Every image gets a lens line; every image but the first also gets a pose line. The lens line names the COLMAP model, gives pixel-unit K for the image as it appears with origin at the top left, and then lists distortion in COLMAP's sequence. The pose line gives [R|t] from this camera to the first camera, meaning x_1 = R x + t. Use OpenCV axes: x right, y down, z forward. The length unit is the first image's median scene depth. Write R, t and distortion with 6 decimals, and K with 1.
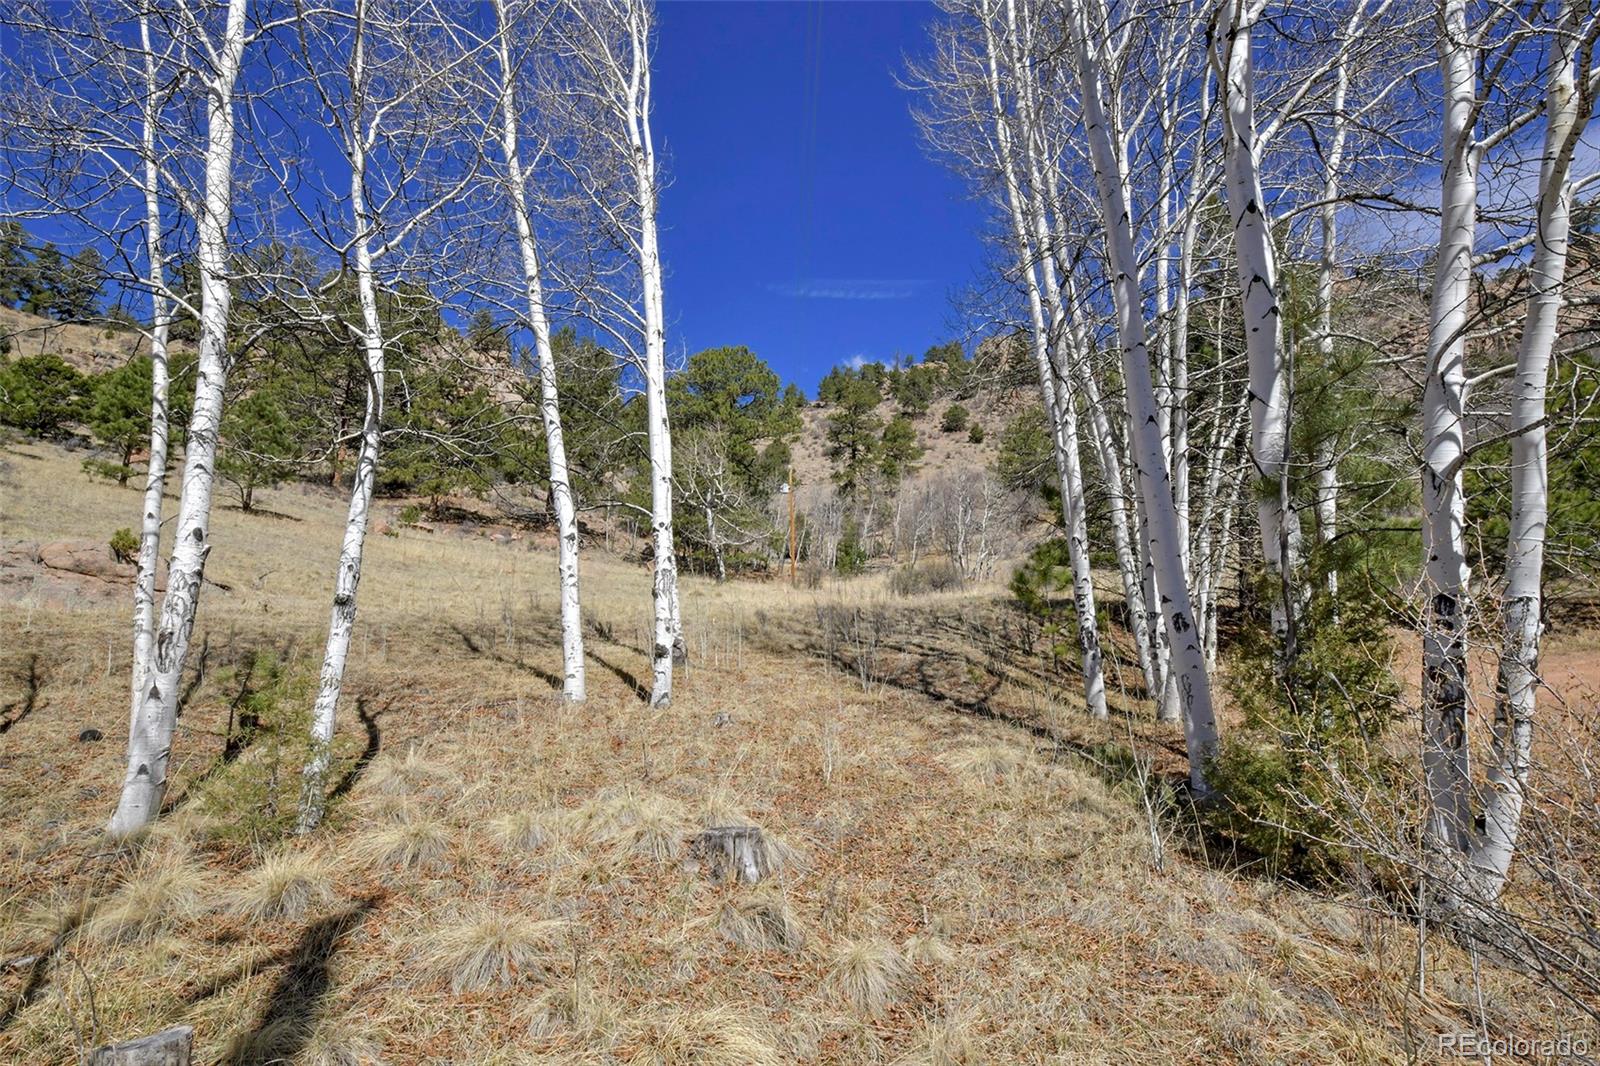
lens RADIAL K [[828.2, 0, 775.1], [0, 828.2, 505.4], [0, 0, 1]] dist [-0.002357, -0.003118]
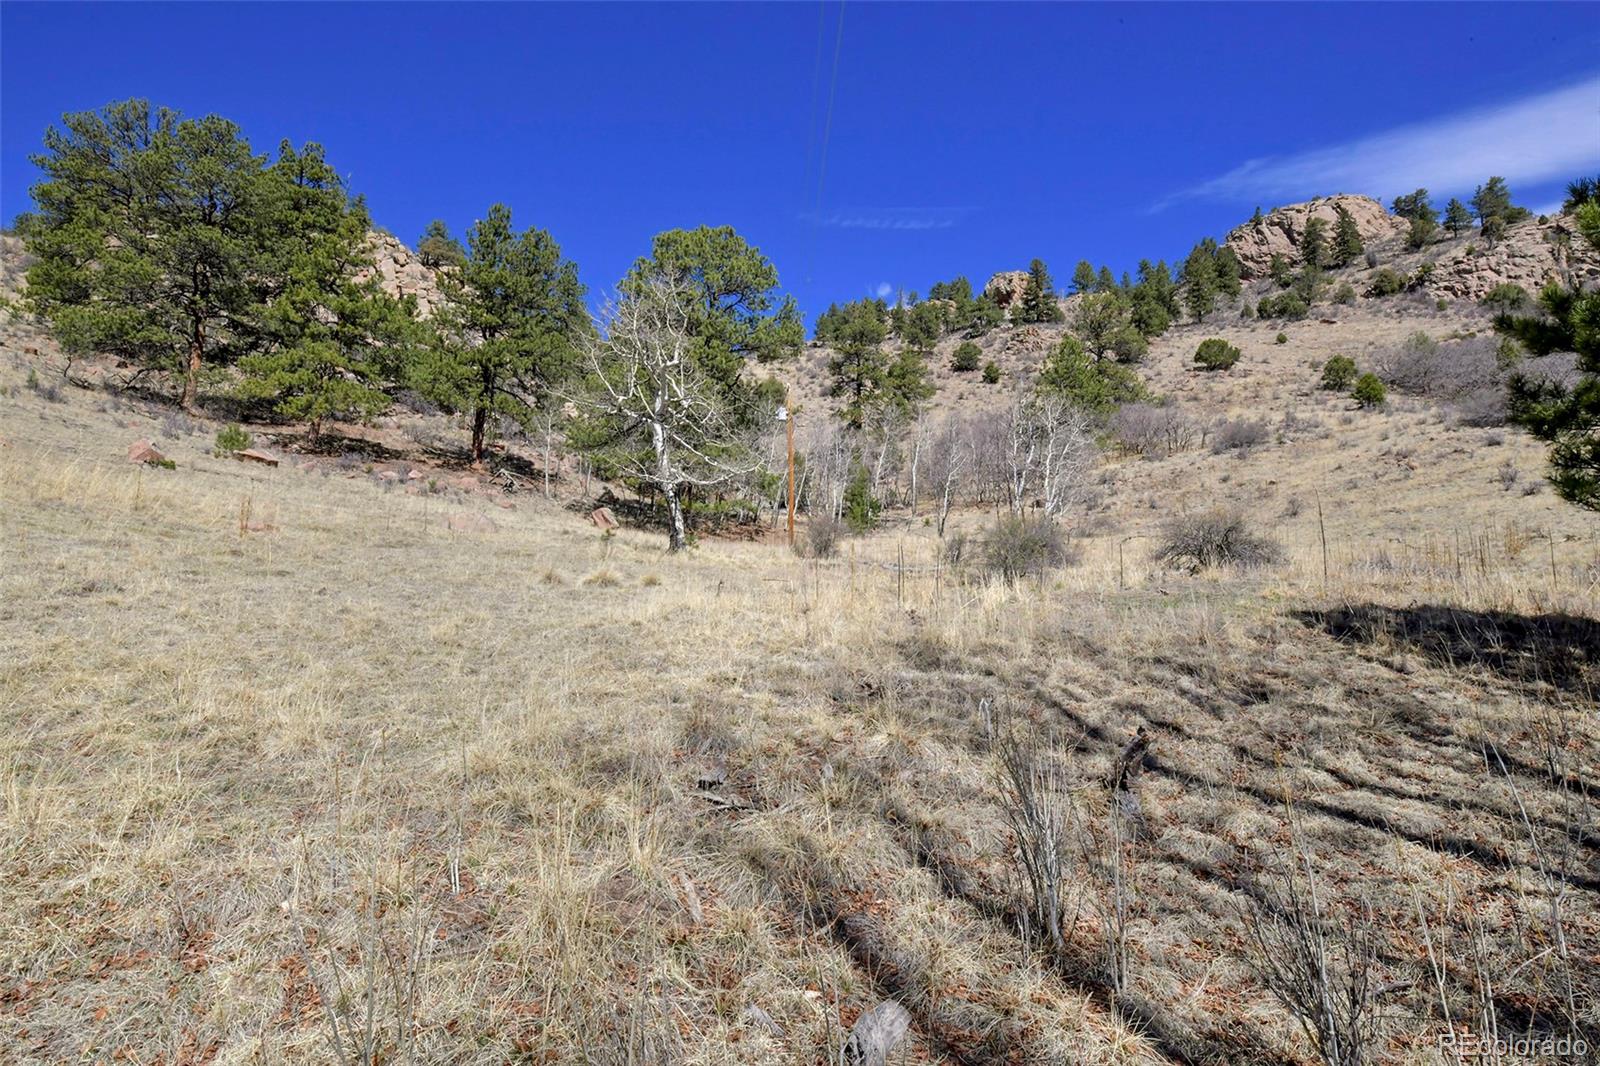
lens RADIAL K [[828.2, 0, 764.2], [0, 828.2, 524.5], [0, 0, 1]] dist [-0.002357, -0.003118]
pose [[0.999946, 0.009961, -0.002794, -0.005451], [-0.009695, 0.996497, 0.083070, 0.083837], [0.003612, -0.083039, 0.996540, 1.305798]]
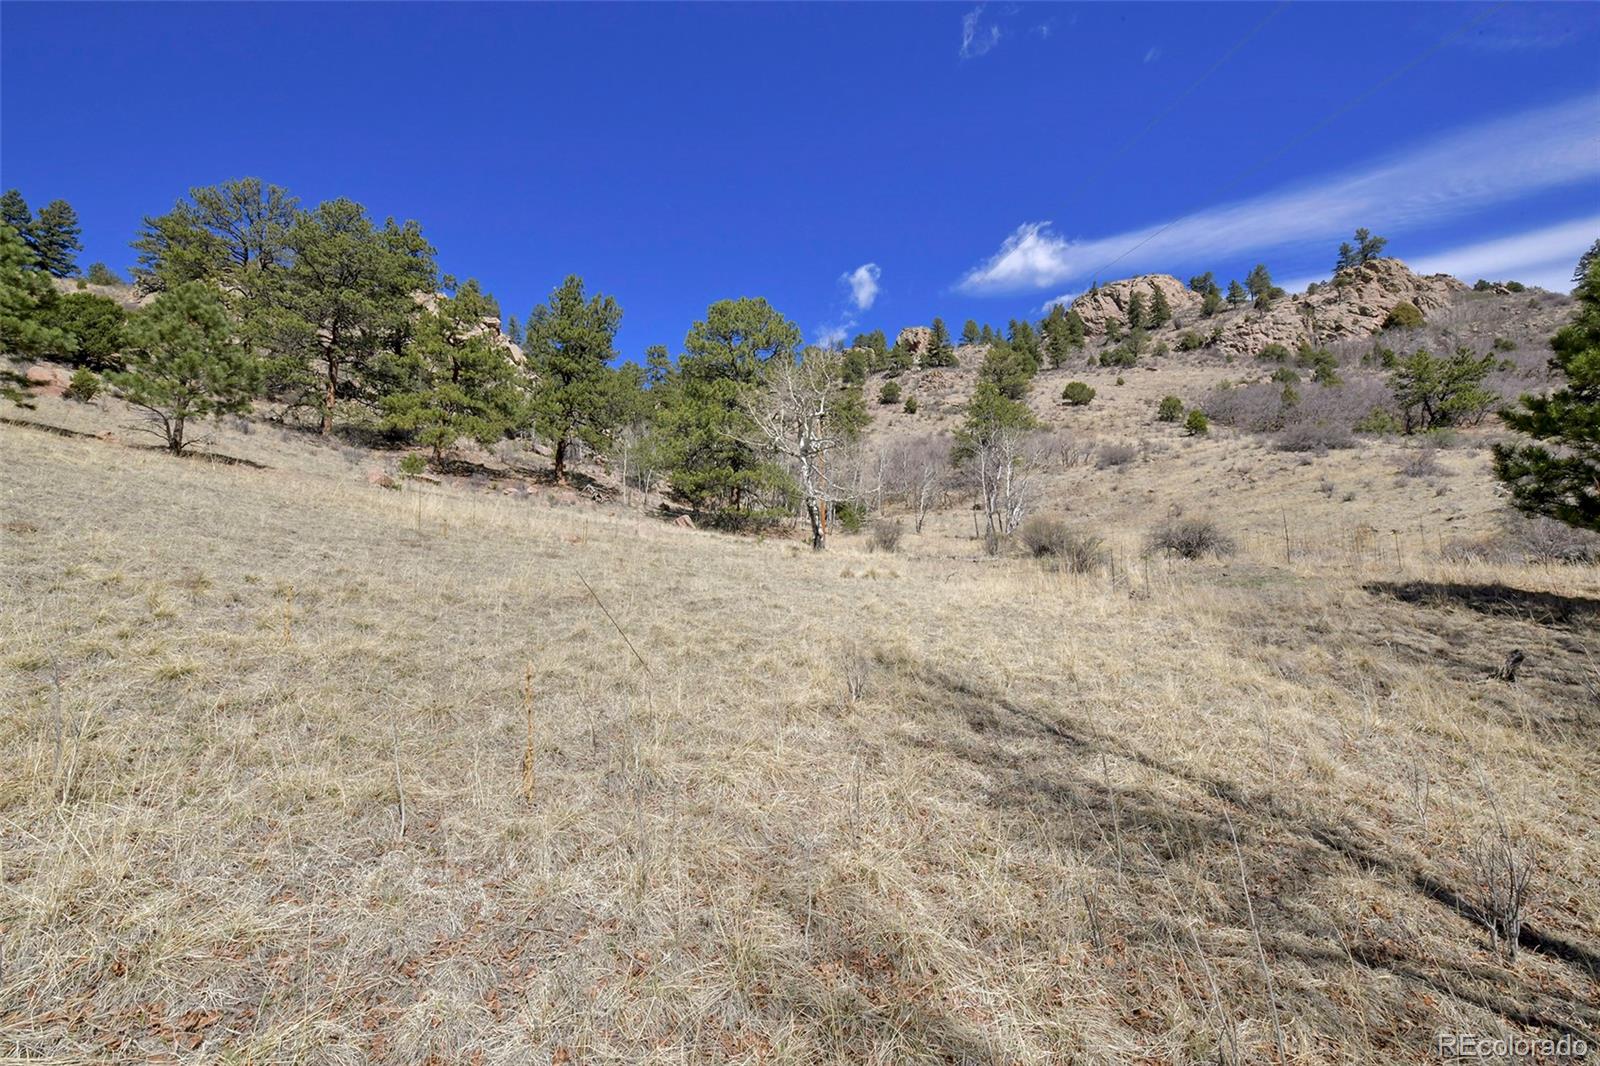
lens RADIAL K [[661.4, 0, 776.6], [0, 661.4, 518.2], [0, 0, 1]] dist [-0.007776, -0.000676]
pose [[0.995523, 0.000234, 0.094523, -0.536020], [-0.007364, 0.997150, 0.075087, 0.051486], [-0.094236, -0.075447, 0.992687, 1.159630]]
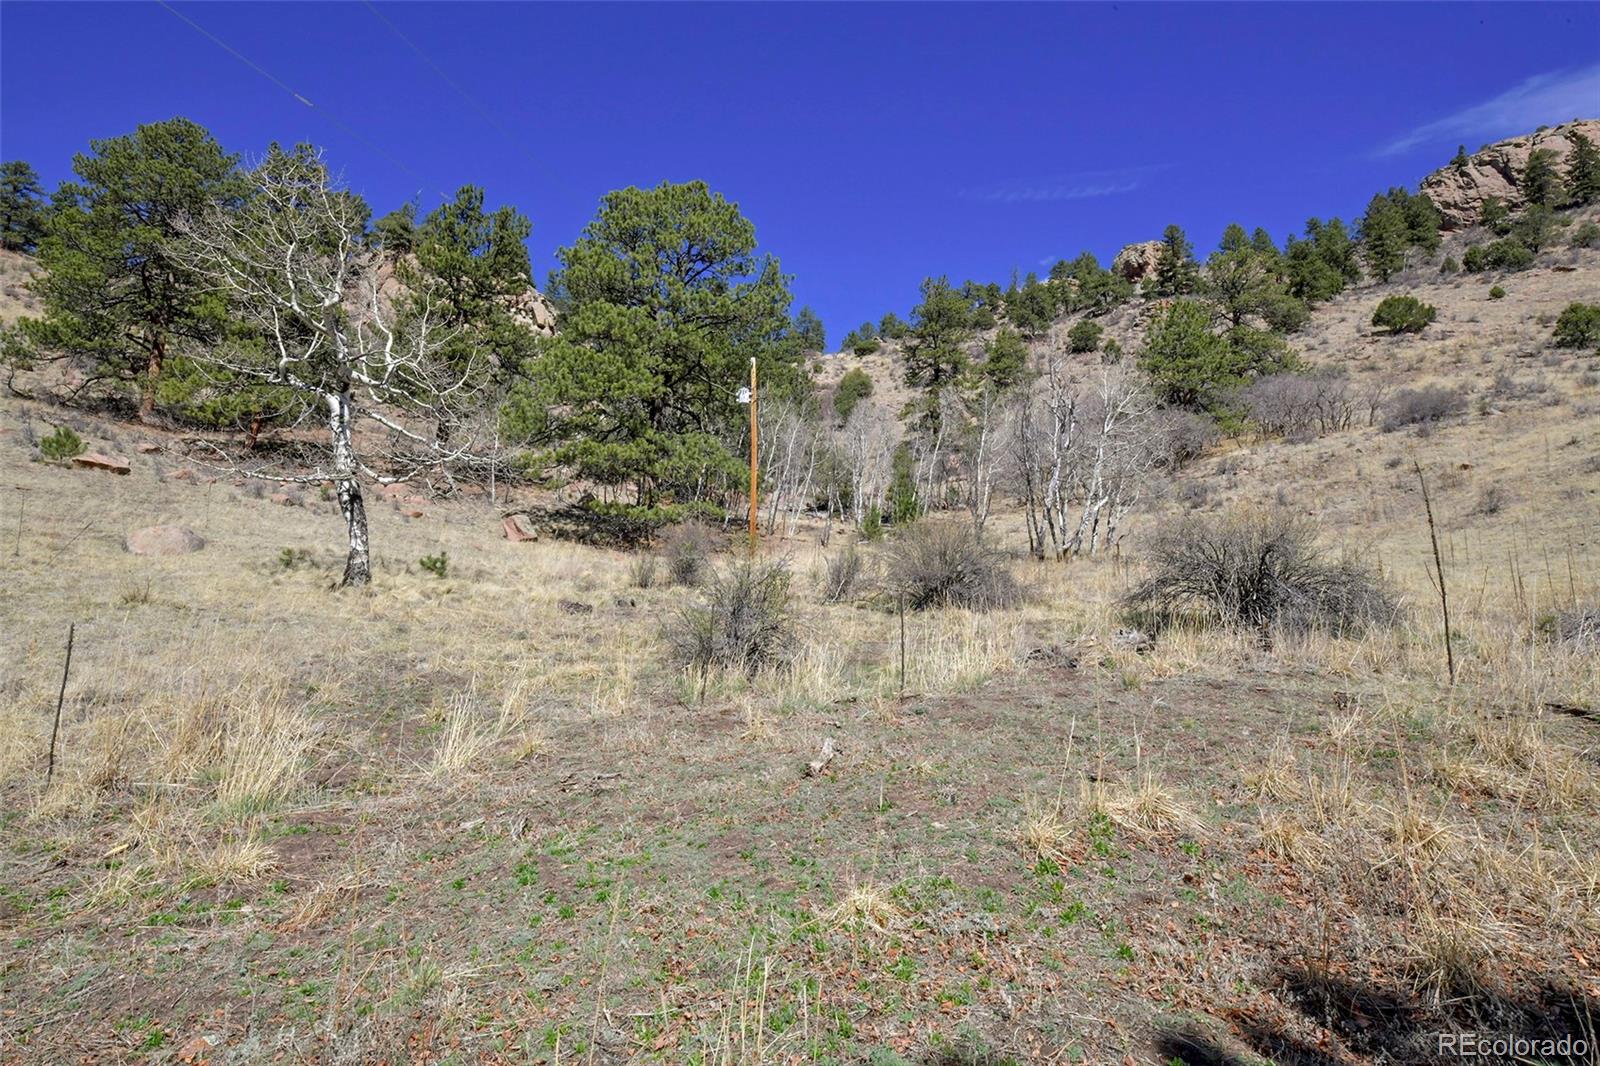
lens RADIAL K [[828.2, 0, 714.2], [0, 828.2, 490.6], [0, 0, 1]] dist [-0.002357, -0.003118]
pose [[0.976531, -0.007910, -0.215232, 0.614470], [0.016688, 0.999100, 0.038999, 0.124651], [0.214730, -0.041676, 0.975784, 2.100677]]
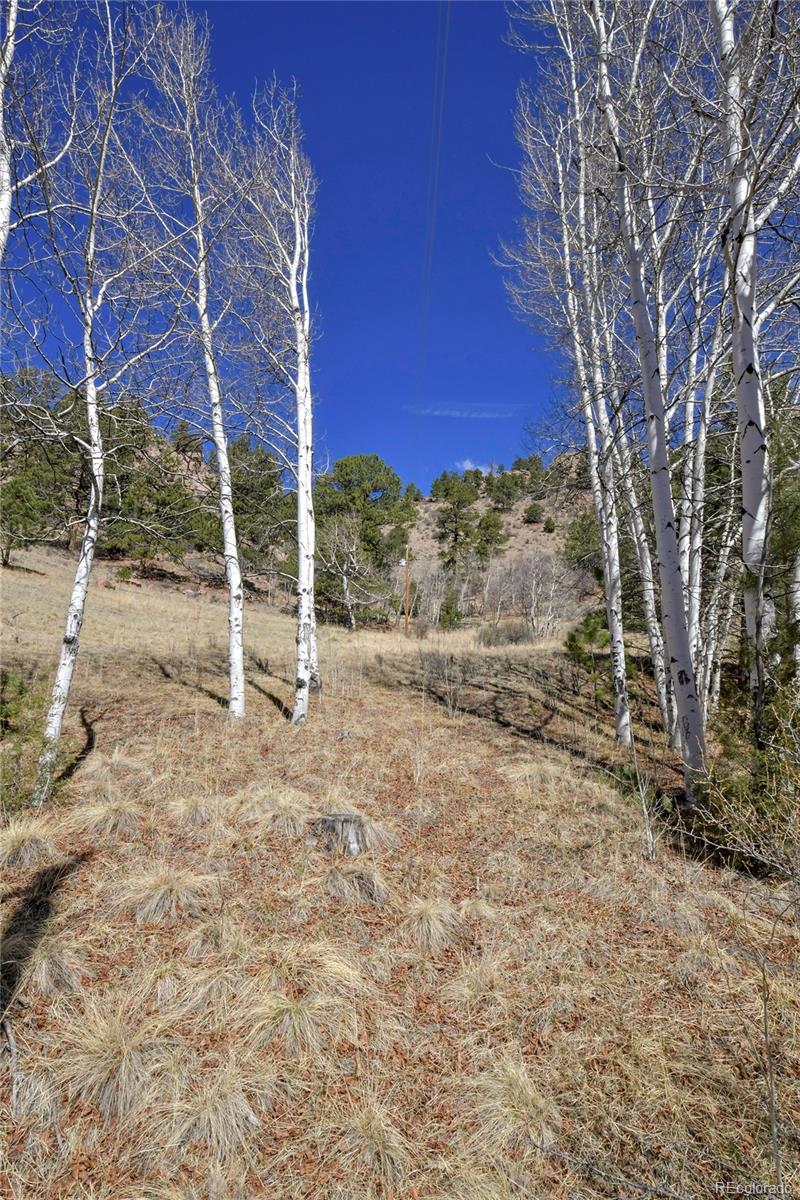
lens RADIAL K [[621.2, 0, 379.5], [0, 621.2, 585.3], [0, 0, 1]] dist [-0.002357, -0.003118]
pose [[0.999103, 0.033599, -0.025785, 0.008492], [-0.033129, 0.999281, 0.018432, -0.005457], [0.026386, -0.017561, 0.999498, -0.010360]]
